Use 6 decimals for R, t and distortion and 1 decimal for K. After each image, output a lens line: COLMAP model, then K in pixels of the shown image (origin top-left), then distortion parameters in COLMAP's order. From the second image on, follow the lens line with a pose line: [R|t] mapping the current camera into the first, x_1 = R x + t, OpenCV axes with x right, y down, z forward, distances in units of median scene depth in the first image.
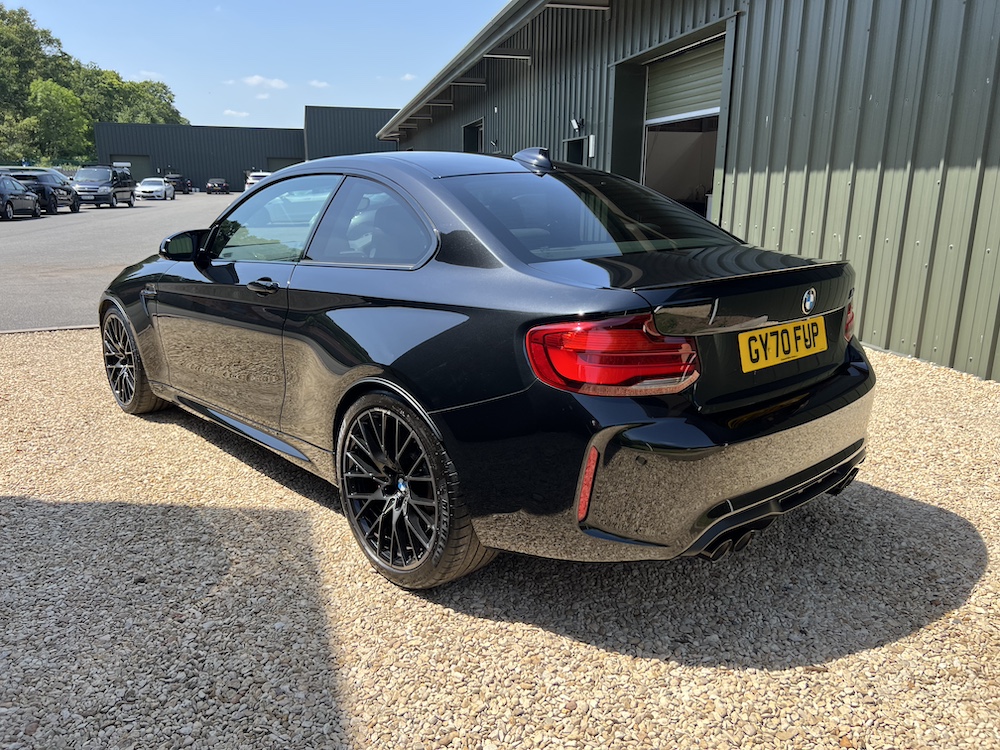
lens RADIAL K [[757.7, 0, 494.2], [0, 757.7, 375.4], [0, 0, 1]] dist [0.047795, -0.060498]
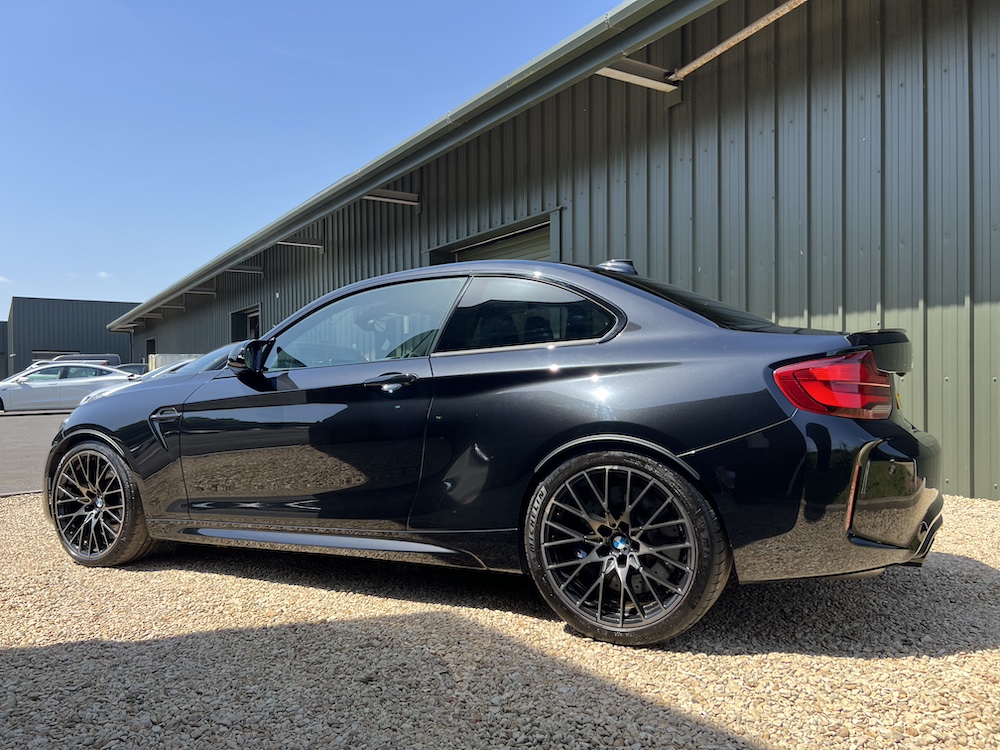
lens RADIAL K [[757.7, 0, 493.3], [0, 757.7, 376.9], [0, 0, 1]] dist [0.047795, -0.060498]
pose [[0.942353, -0.014135, 0.334322, -0.241561], [0.095391, 0.968999, -0.227908, 0.056234], [-0.320736, 0.246661, 0.914487, 0.021844]]
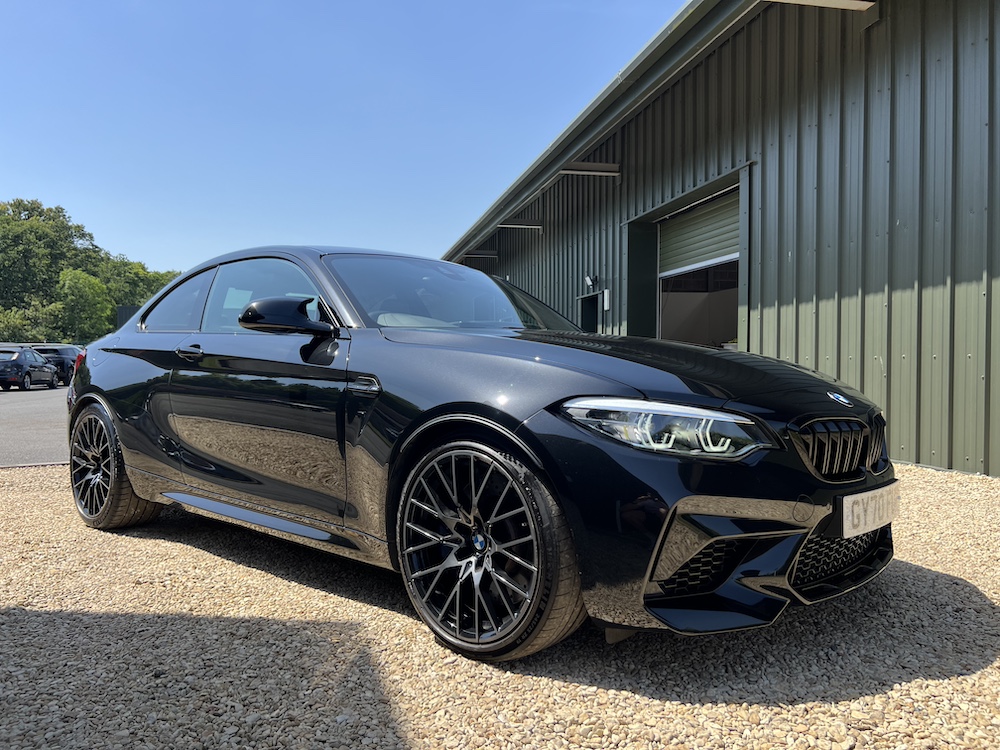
lens RADIAL K [[757.7, 0, 499.7], [0, 757.7, 377.0], [0, 0, 1]] dist [0.047795, -0.060498]
pose [[0.999928, -0.011937, 0.000786, -0.041003], [0.011814, 0.974998, -0.221898, 0.057422], [0.001882, 0.221891, 0.975070, 0.054113]]
